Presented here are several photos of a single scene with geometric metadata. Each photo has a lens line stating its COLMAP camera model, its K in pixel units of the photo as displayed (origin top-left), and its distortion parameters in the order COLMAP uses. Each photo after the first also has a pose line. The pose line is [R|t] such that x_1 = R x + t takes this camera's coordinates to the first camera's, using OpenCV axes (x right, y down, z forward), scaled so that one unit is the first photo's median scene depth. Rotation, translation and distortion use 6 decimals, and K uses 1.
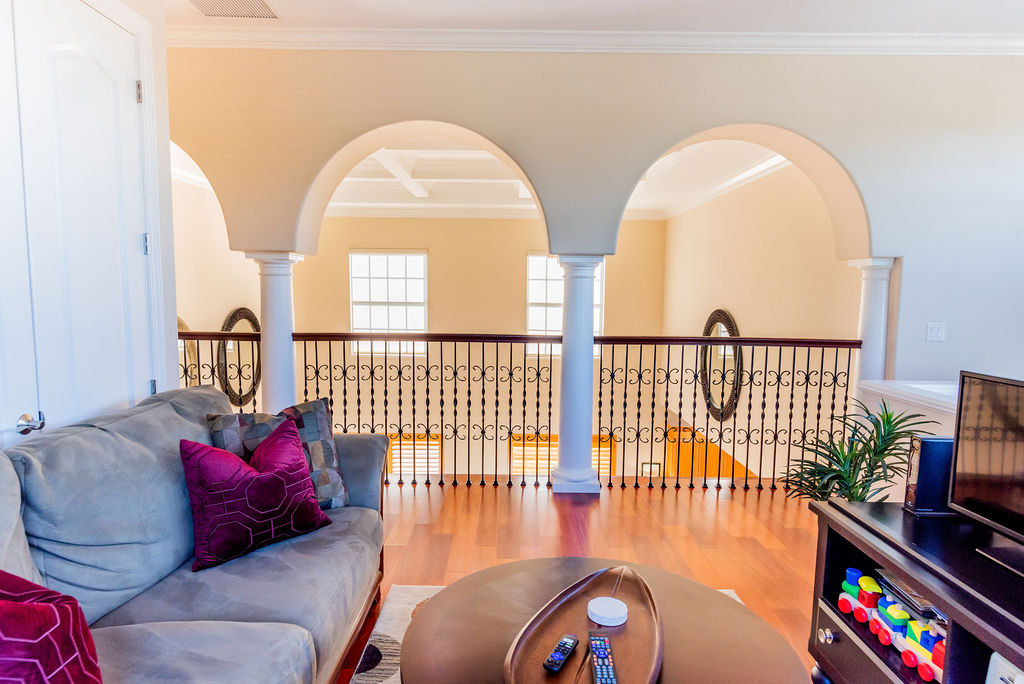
lens RADIAL K [[589.3, 0, 513.7], [0, 589.3, 343.6], [0, 0, 1]] dist [-0.008724, 0.002184]
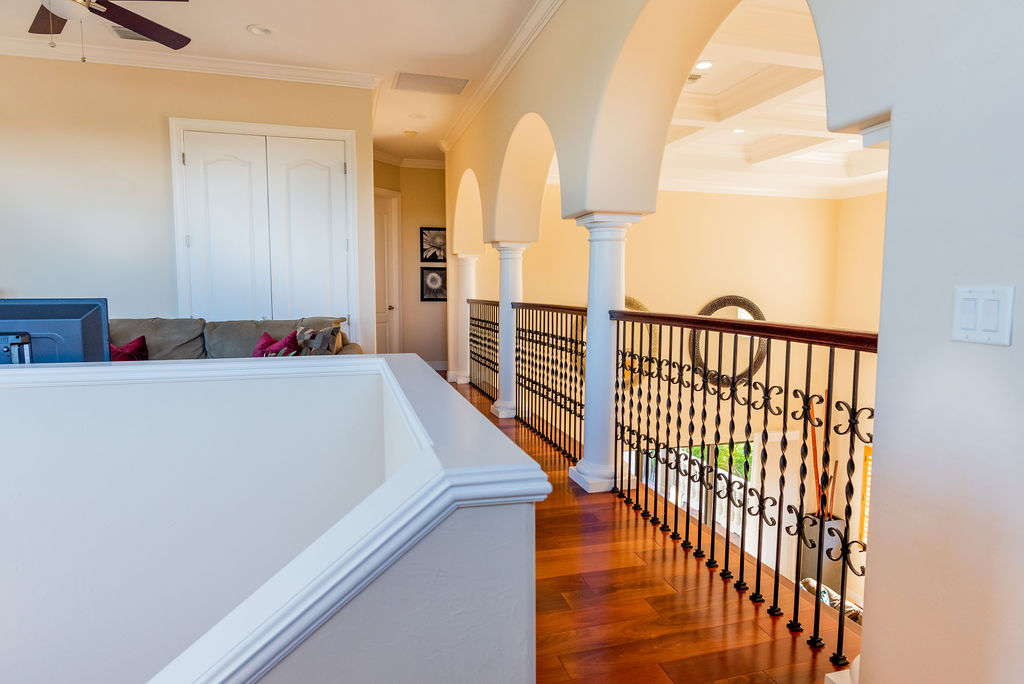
lens RADIAL K [[589.3, 0, 515.2], [0, 589.3, 340.9], [0, 0, 1]] dist [-0.008724, 0.002184]
pose [[0.271978, 0.073937, -0.959459, 0.919961], [-0.118261, 0.992054, 0.042925, 0.012079], [0.955009, 0.101791, 0.278561, 0.622376]]
